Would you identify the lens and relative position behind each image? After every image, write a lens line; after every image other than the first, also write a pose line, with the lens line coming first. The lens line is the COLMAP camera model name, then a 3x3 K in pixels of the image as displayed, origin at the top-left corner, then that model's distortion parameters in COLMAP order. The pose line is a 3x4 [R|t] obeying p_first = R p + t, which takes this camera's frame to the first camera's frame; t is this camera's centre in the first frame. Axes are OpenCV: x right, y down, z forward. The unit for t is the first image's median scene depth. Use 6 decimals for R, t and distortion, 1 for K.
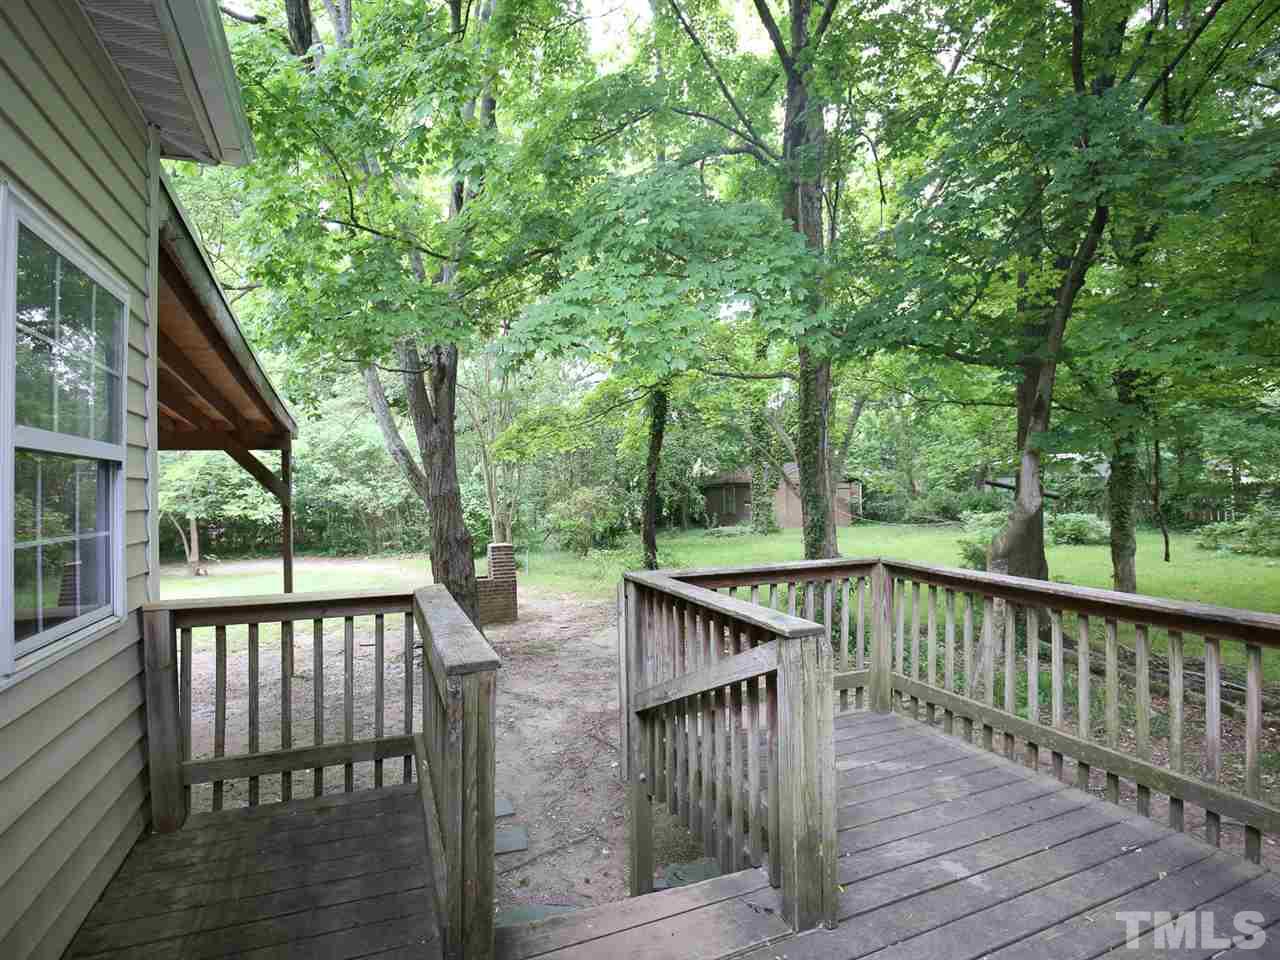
lens RADIAL K [[636.5, 0, 635.7], [0, 636.5, 489.2], [0, 0, 1]] dist [-0.028905, -0.000458]
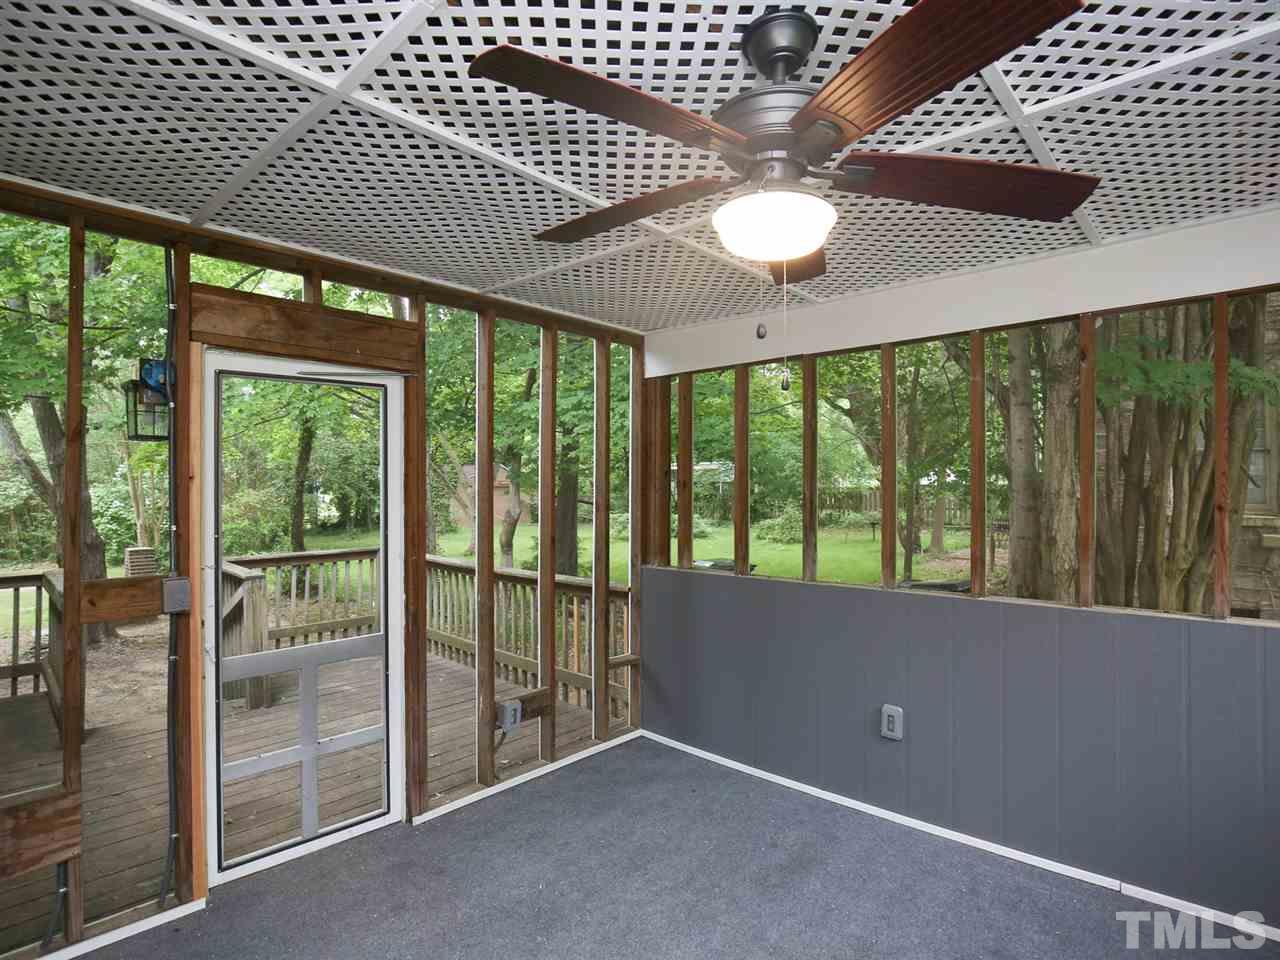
lens RADIAL K [[678.3, 0, 637.7], [0, 678.3, 477.4], [0, 0, 1]] dist [-0.030779, 0.000742]
pose [[0.919698, 0.011960, 0.392444, 0.081532], [-0.007248, 0.999883, -0.013487, -0.015539], [-0.392559, 0.009559, 0.919677, -0.245674]]
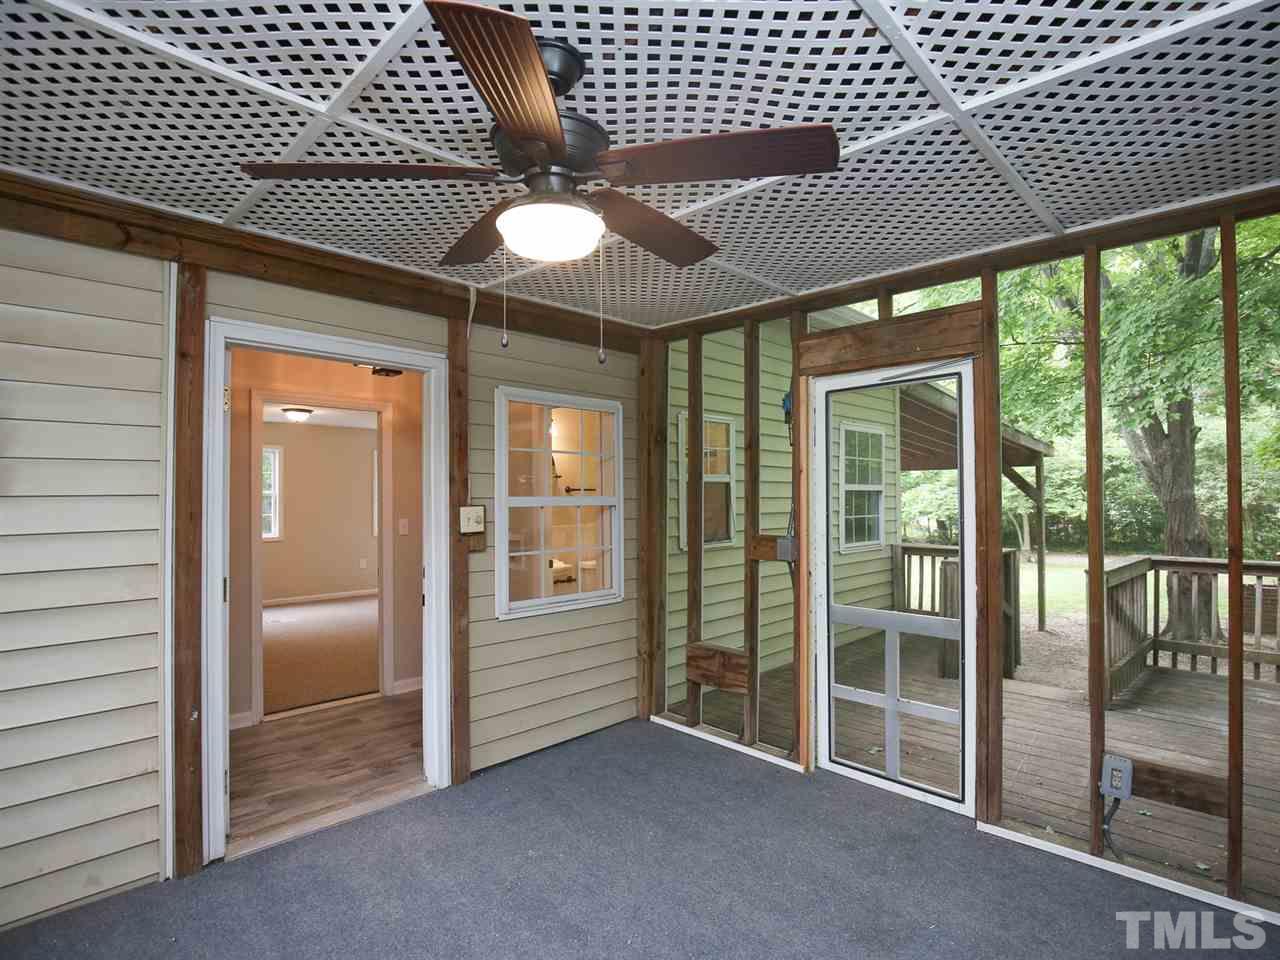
lens RADIAL K [[678.3, 0, 645.9], [0, 678.3, 483.8], [0, 0, 1]] dist [-0.030779, 0.000742]
pose [[0.367587, -0.002510, -0.929986, 0.266676], [0.001567, 0.999997, -0.002080, -0.011460], [0.929988, -0.000693, 0.367590, -0.184154]]
